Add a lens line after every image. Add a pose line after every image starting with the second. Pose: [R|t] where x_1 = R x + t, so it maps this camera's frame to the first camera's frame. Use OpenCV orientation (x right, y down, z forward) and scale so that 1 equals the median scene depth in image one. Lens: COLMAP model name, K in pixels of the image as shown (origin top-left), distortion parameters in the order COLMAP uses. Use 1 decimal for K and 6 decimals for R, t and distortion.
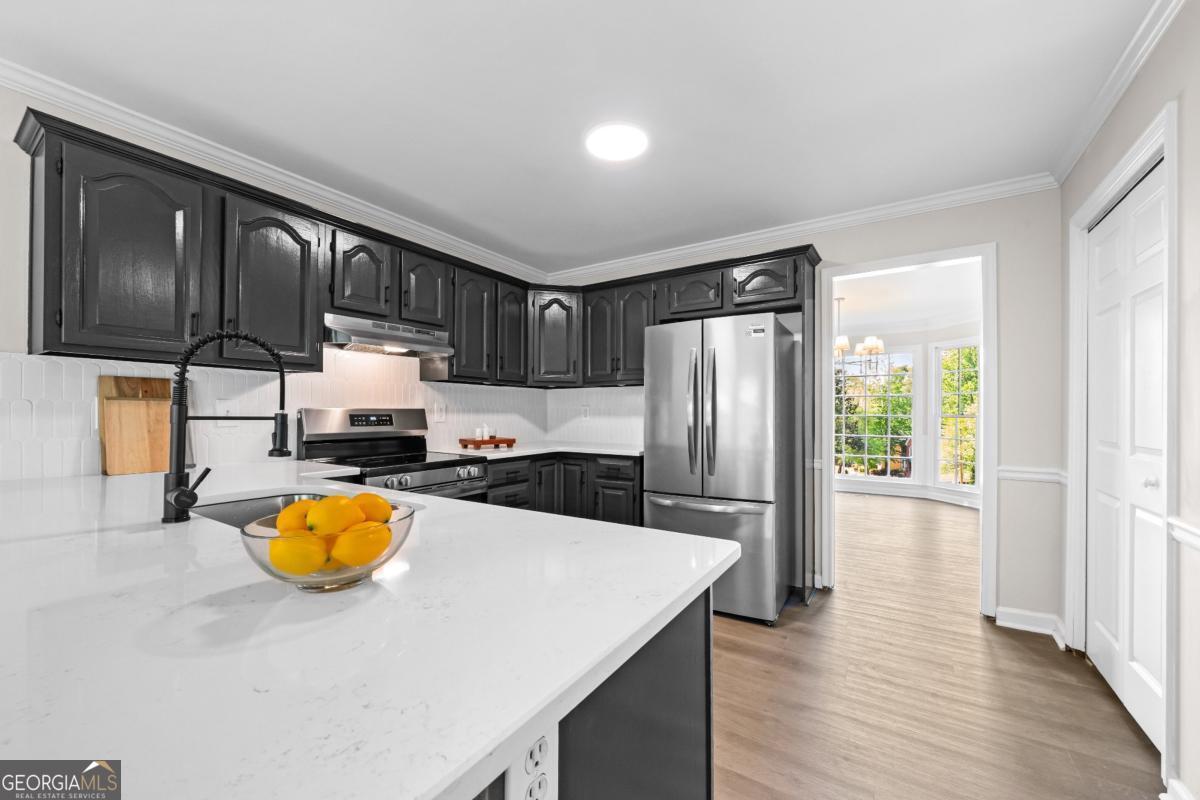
lens RADIAL K [[449.1, 0, 603.5], [0, 449.1, 409.2], [0, 0, 1]] dist [-0.002734, -0.000321]
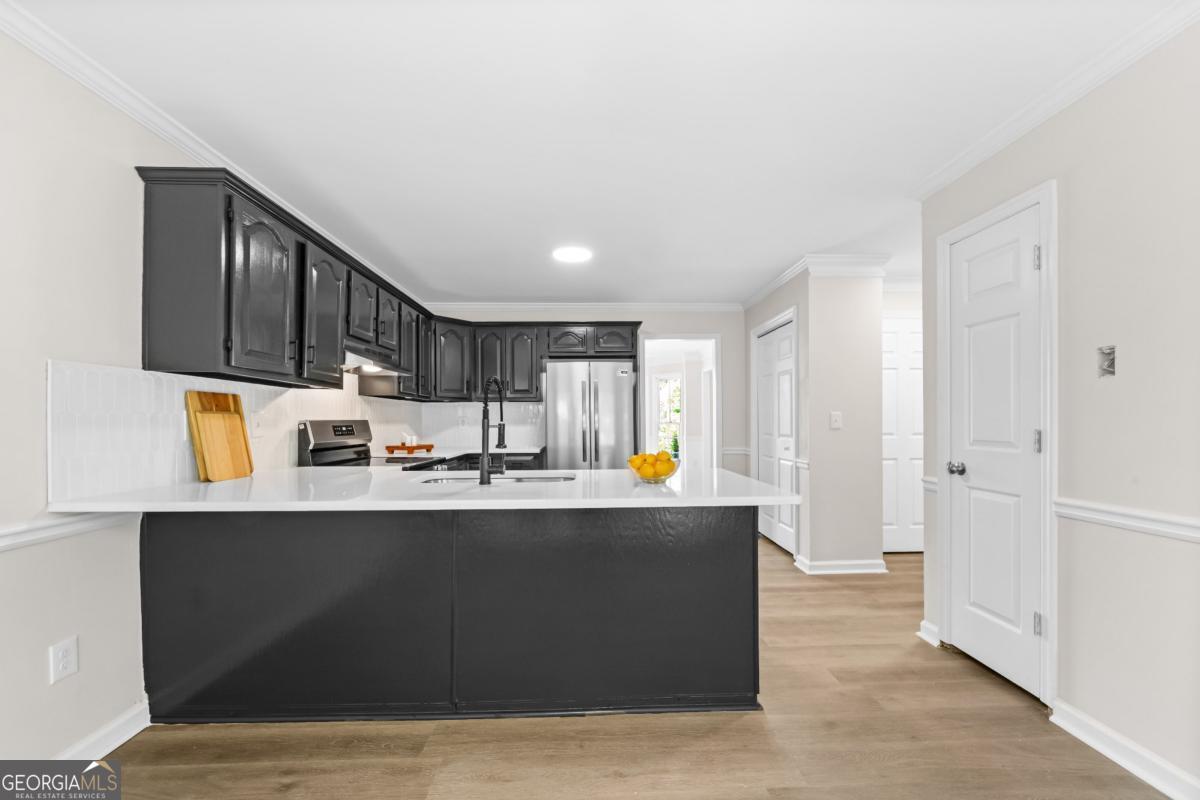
lens RADIAL K [[449.1, 0, 586.2], [0, 449.1, 416.7], [0, 0, 1]] dist [-0.002734, -0.000321]
pose [[0.839692, 0.000194, 0.543063, -0.735476], [0.002107, 0.999991, -0.003614, -0.005064], [-0.543059, 0.004179, 0.839684, -0.347189]]
